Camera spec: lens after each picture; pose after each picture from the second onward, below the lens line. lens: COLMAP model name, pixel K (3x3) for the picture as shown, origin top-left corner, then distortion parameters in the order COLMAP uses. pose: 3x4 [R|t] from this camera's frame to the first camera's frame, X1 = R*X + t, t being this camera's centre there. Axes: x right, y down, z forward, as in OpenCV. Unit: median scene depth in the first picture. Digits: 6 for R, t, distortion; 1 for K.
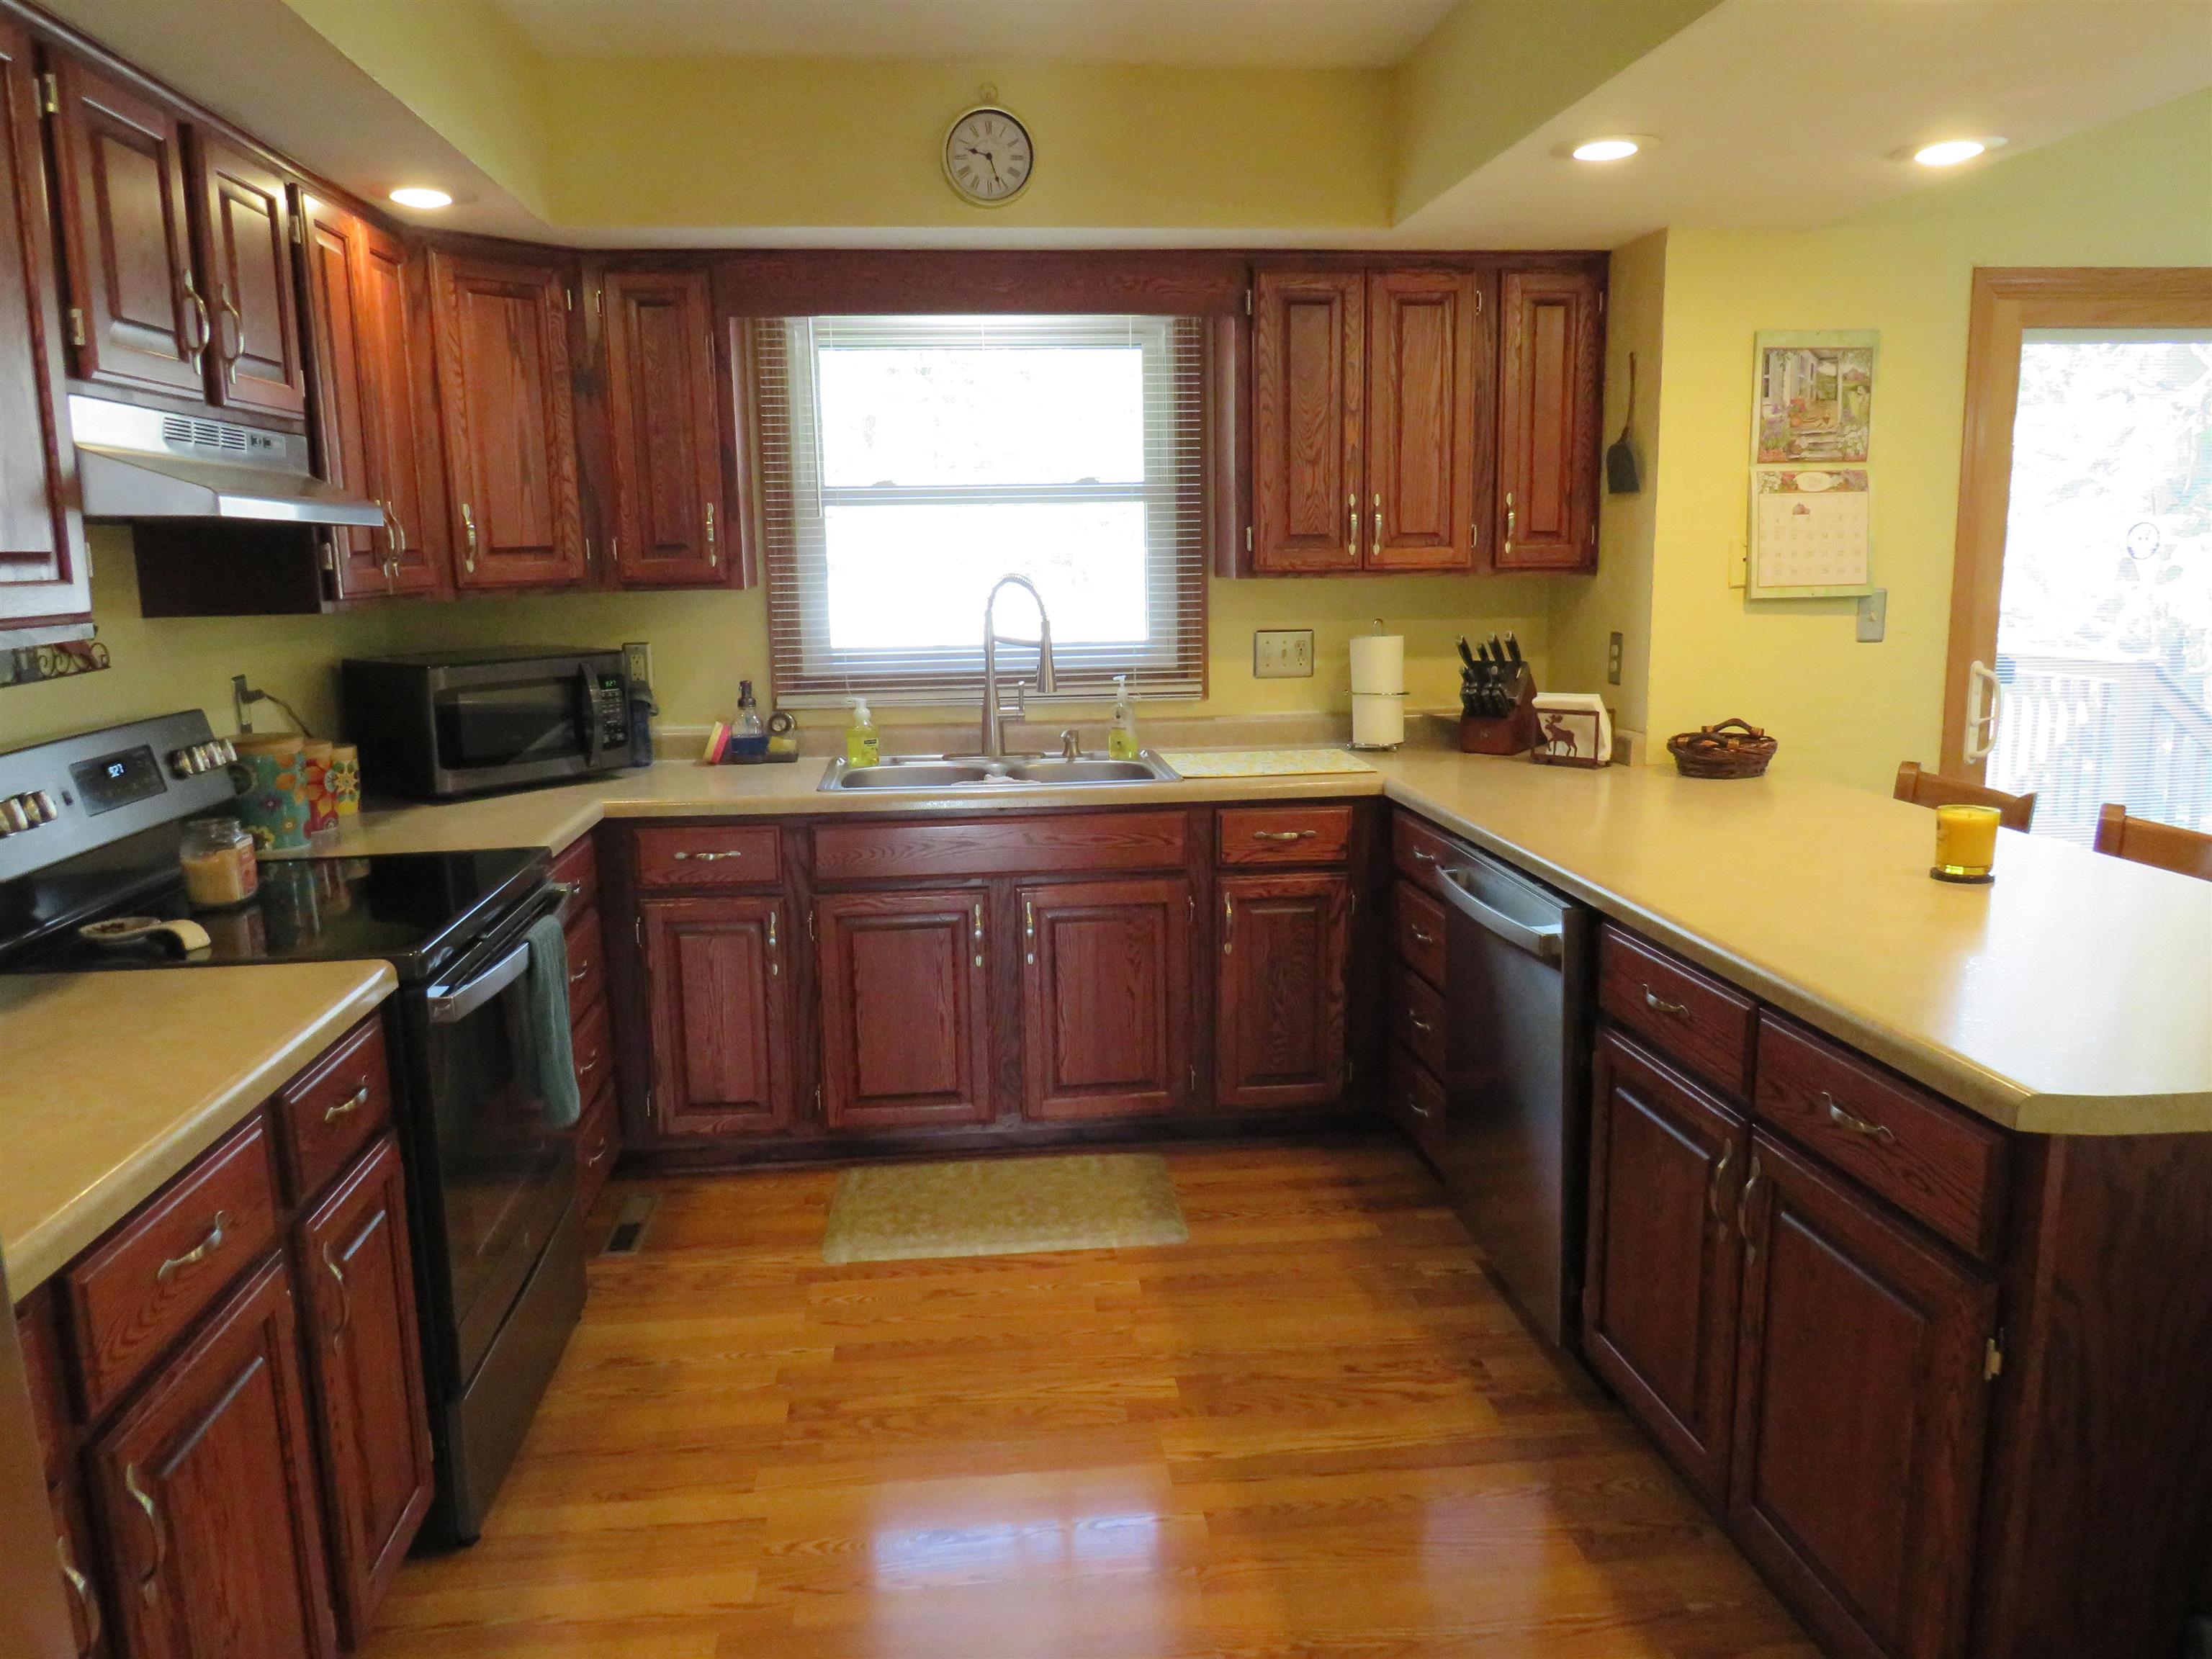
lens RADIAL K [[1552.9, 0, 1106.0], [0, 1552.9, 829.5], [0, 0, 1]] dist [-0.039216, 0.001725]
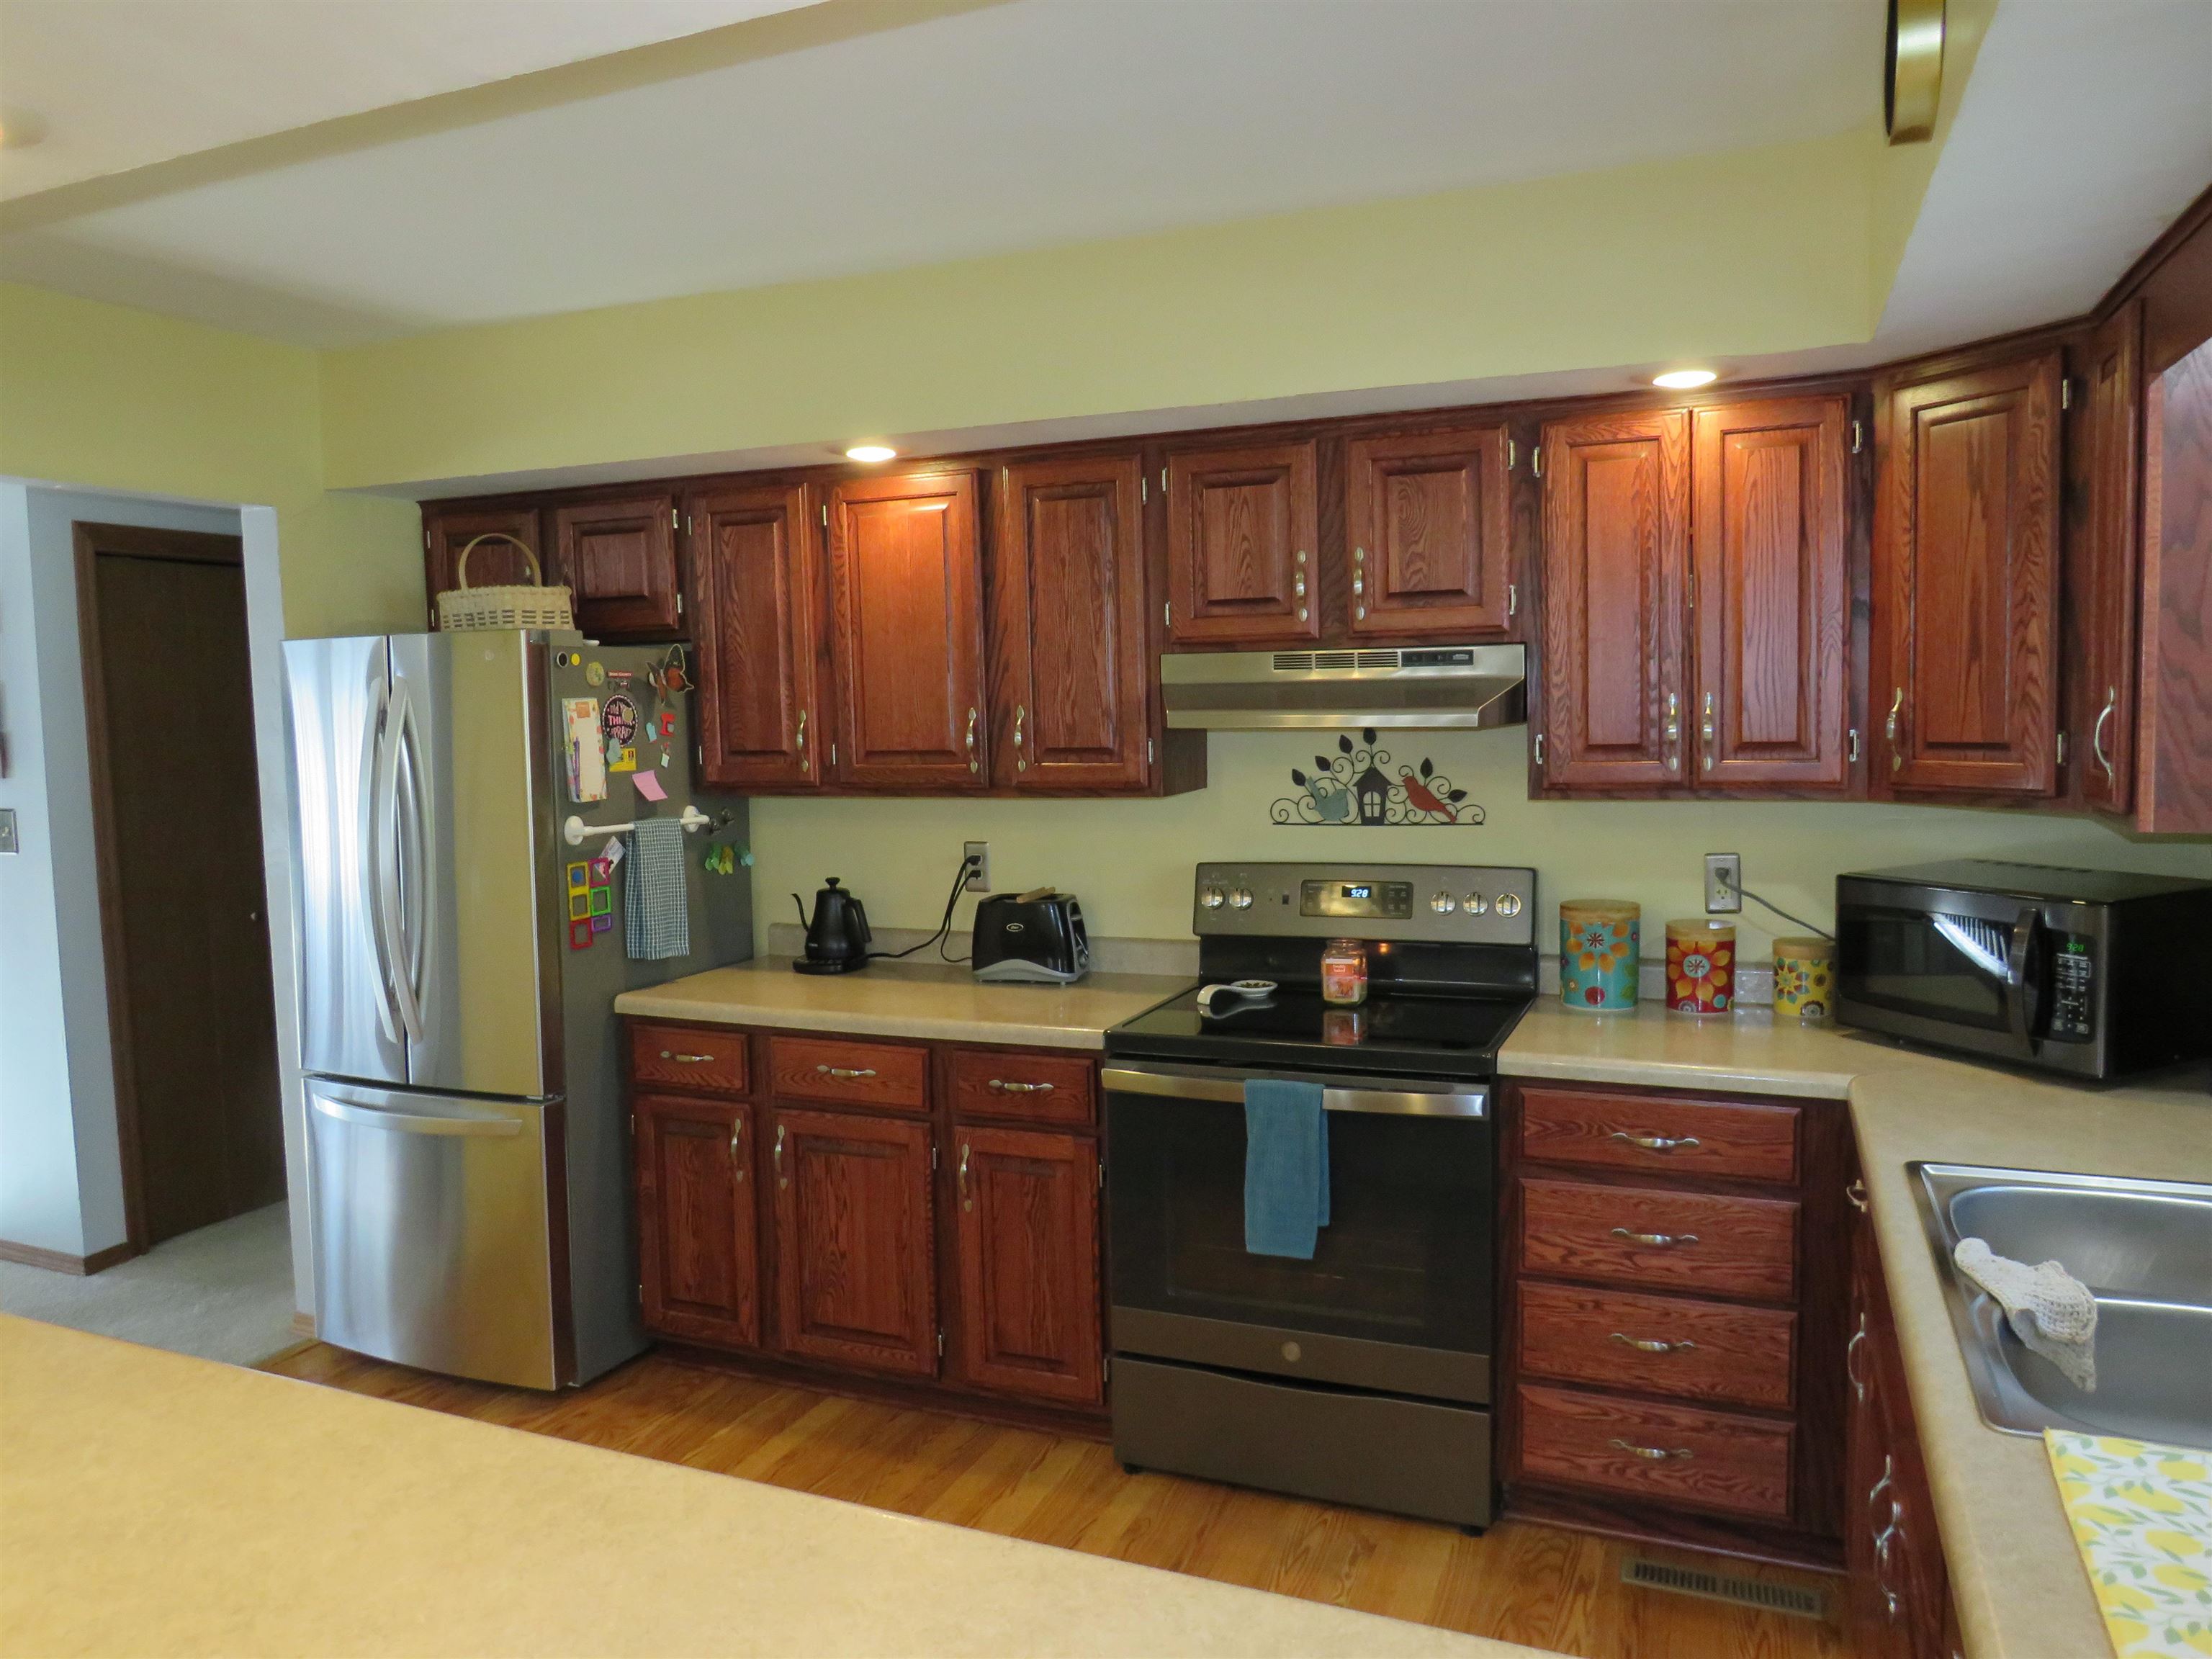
lens RADIAL K [[1552.9, 0, 1106.0], [0, 1552.9, 829.5], [0, 0, 1]] dist [-0.039216, 0.001725]
pose [[-0.482256, 0.092676, -0.871114, 0.510789], [-0.135078, 0.974629, 0.178469, -0.229467], [0.865554, 0.203736, -0.457502, 1.038120]]
